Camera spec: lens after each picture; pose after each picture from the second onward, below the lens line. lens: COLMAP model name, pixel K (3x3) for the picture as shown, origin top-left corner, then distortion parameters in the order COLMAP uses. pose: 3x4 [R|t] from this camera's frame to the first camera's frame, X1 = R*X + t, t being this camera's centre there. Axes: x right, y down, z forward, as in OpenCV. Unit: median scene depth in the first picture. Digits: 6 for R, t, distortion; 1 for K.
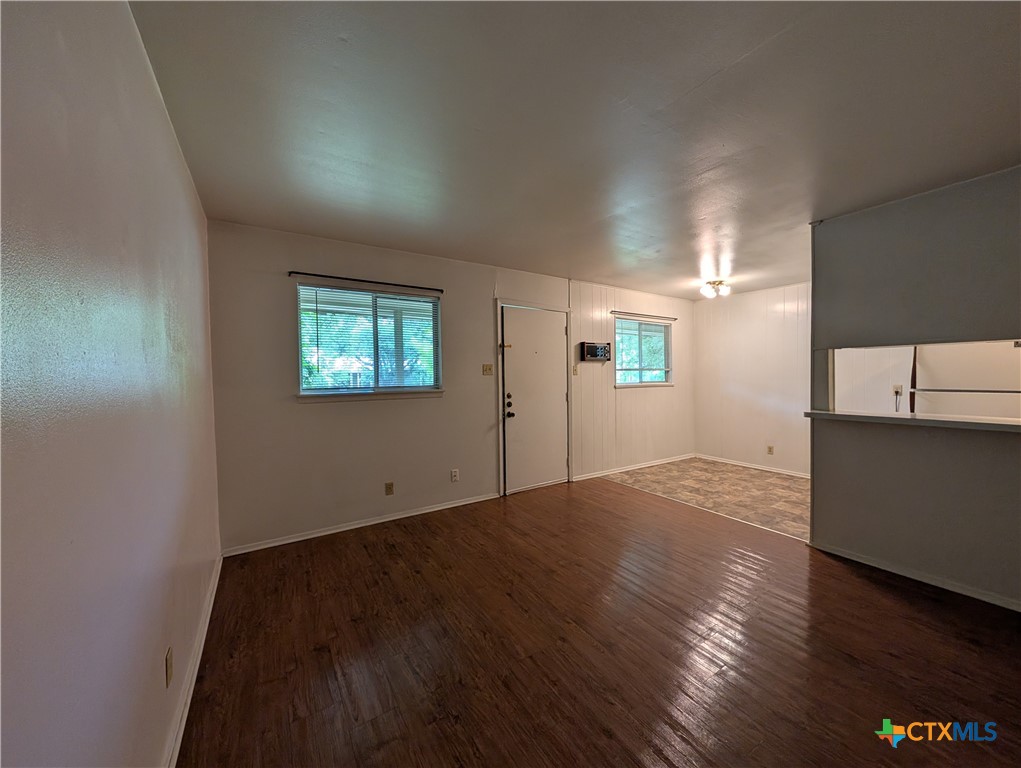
lens RADIAL K [[384.8, 0, 513.0], [0, 384.8, 385.8], [0, 0, 1]] dist [0.000969, 0.000139]
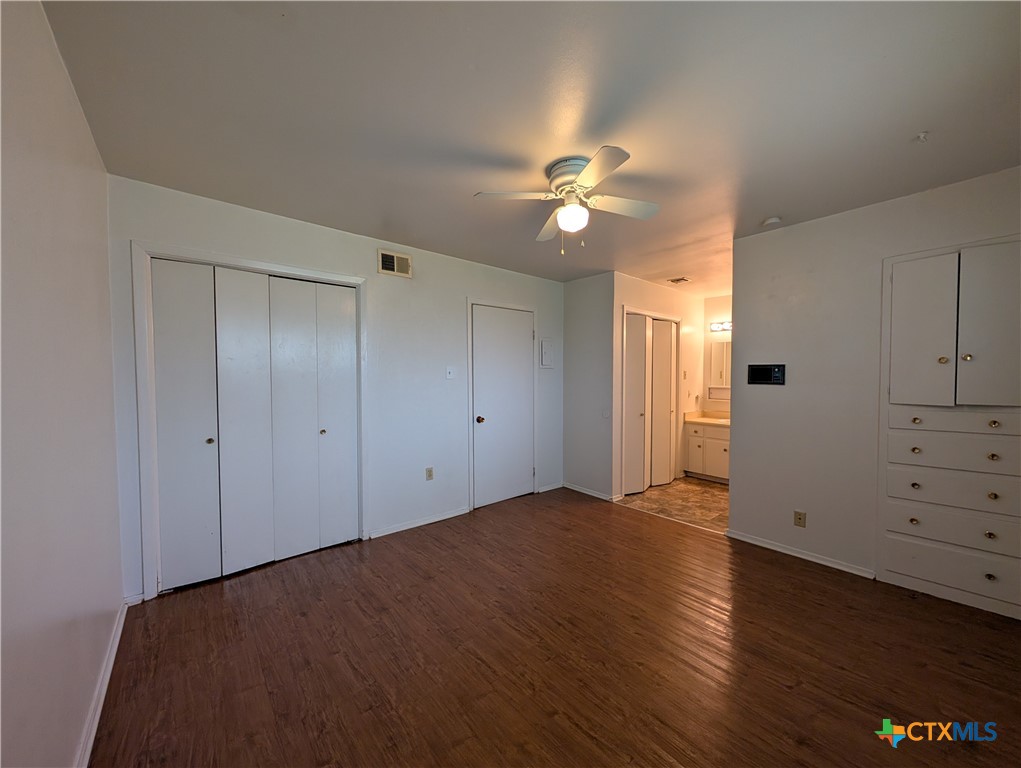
lens RADIAL K [[385.2, 0, 512.4], [0, 385.2, 385.3], [0, 0, 1]] dist [0.001200, 0.000224]
pose [[0.141829, 0.026181, -0.989545, 1.559115], [-0.027535, 0.999368, 0.022495, -0.028388], [0.989508, 0.024057, 0.142461, 0.441585]]
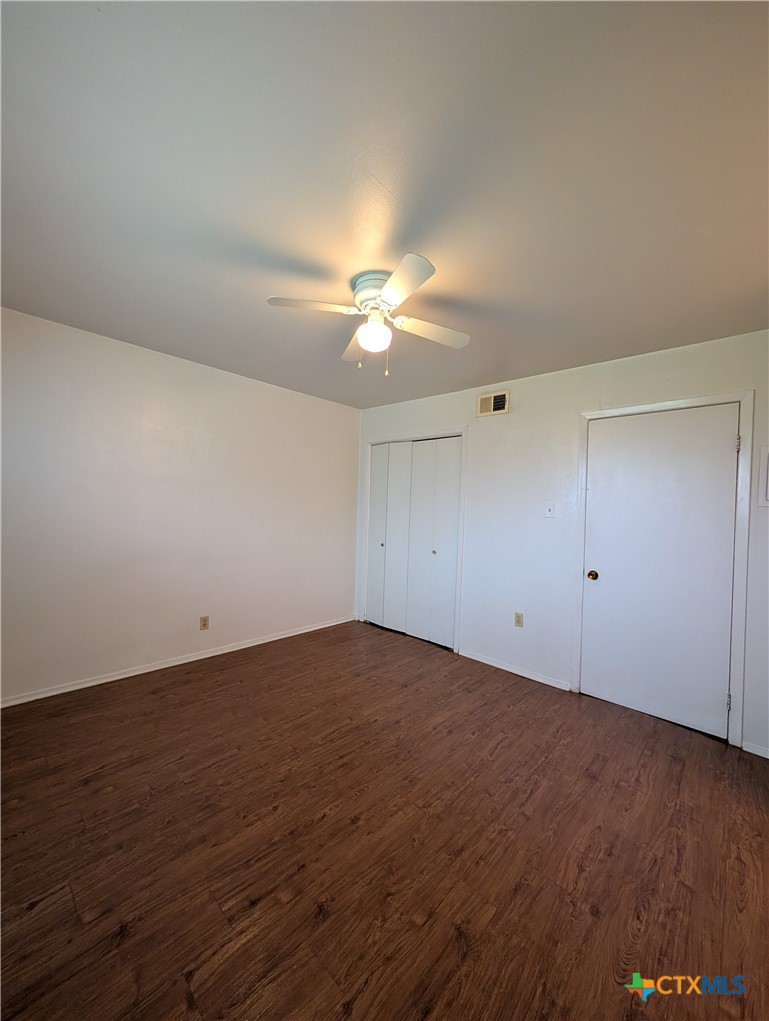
lens RADIAL K [[385.2, 0, 384.1], [0, 385.2, 511.6], [0, 0, 1]] dist [0.001200, 0.000224]
pose [[-0.966572, -0.033382, -0.254214, 1.162444], [-0.044642, 0.998255, 0.038652, -0.044526], [0.252480, 0.048709, -0.966375, 1.060462]]
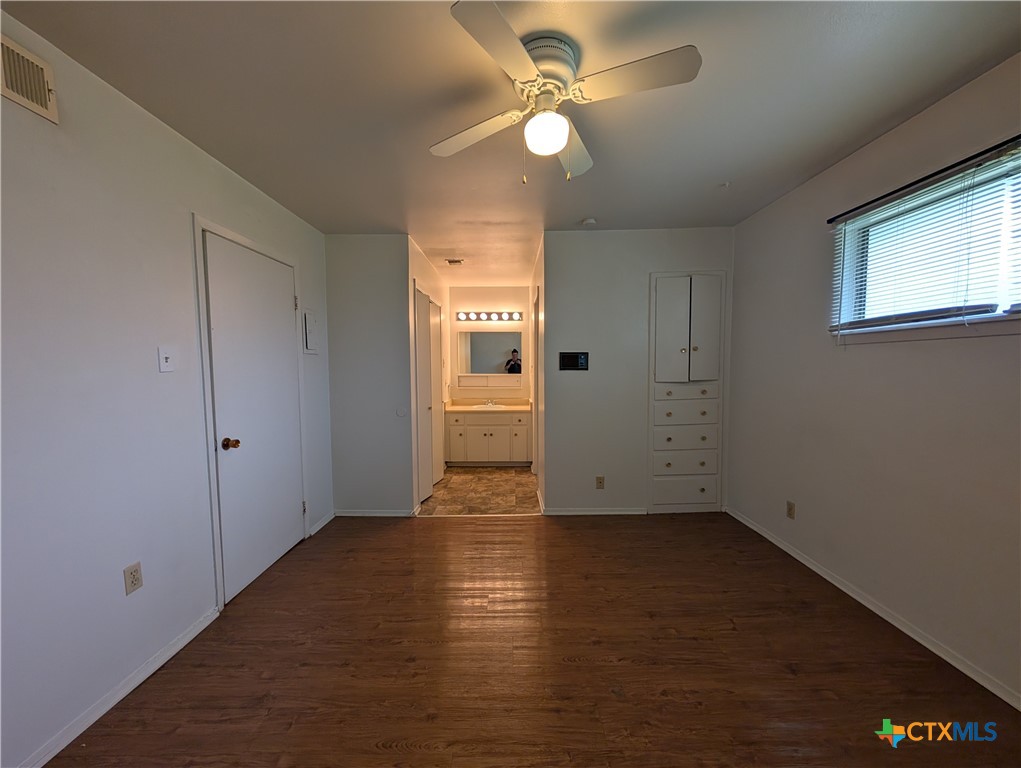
lens RADIAL K [[385.9, 0, 512.8], [0, 385.9, 385.6], [0, 0, 1]] dist [-0.000712, 0.000036]
pose [[0.846473, 0.021738, -0.531987, 1.227445], [-0.005467, 0.999468, 0.032141, -0.019655], [0.532403, -0.024298, 0.846142, 0.264515]]
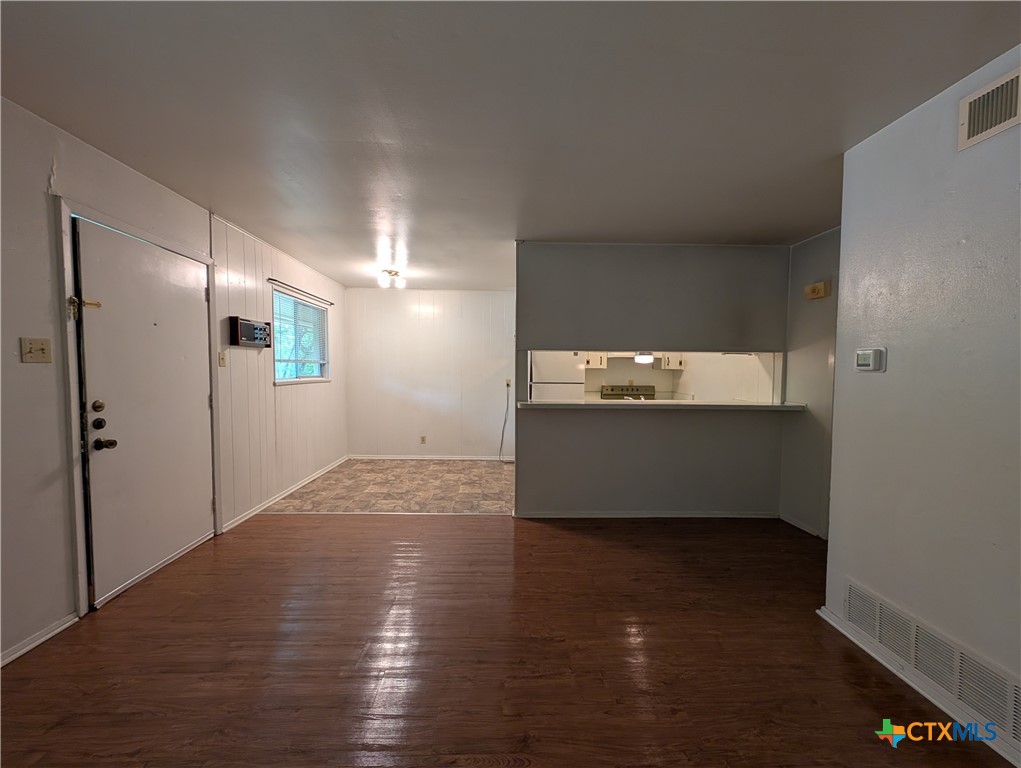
lens RADIAL K [[384.6, 0, 512.9], [0, 384.6, 385.3], [0, 0, 1]] dist [-0.000105, 0.000212]
pose [[0.507007, -0.020063, 0.861708, -0.165129], [0.008047, 0.999796, 0.018543, -0.005645], [-0.861904, -0.002468, 0.507065, 0.295308]]
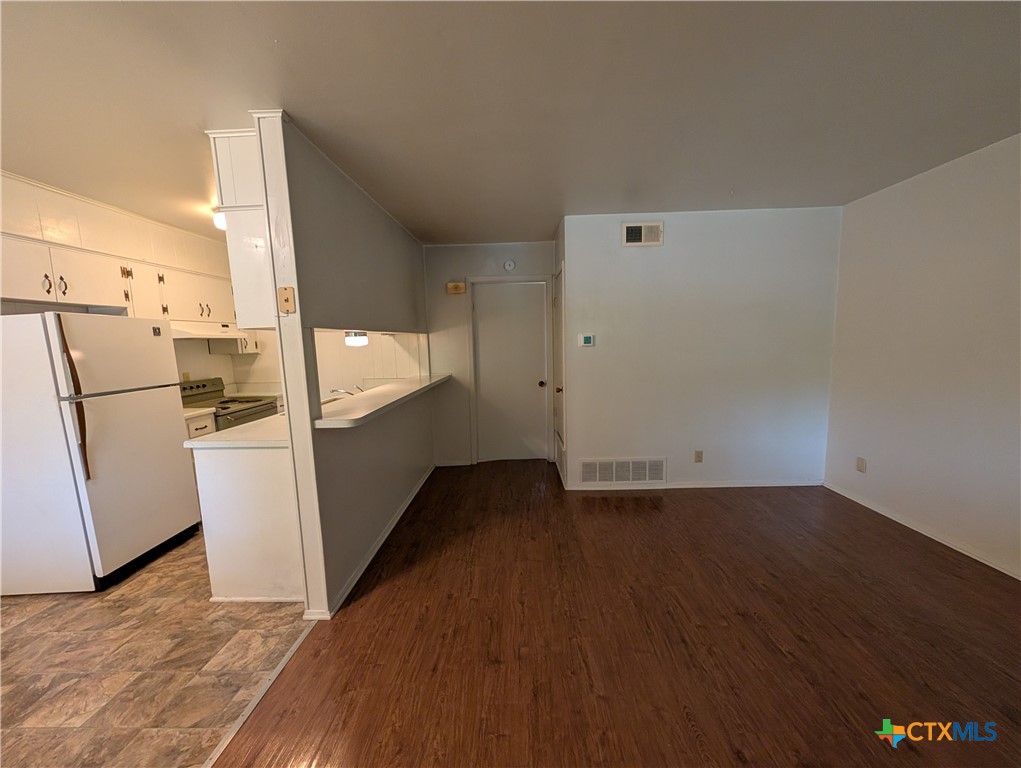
lens RADIAL K [[384.2, 0, 512.1], [0, 384.2, 387.0], [0, 0, 1]] dist [-0.001387, 0.000435]
pose [[-0.832507, -0.032503, 0.553061, 0.100174], [0.053078, 0.989006, 0.138019, -0.046196], [-0.551467, 0.144257, -0.821629, 0.944416]]
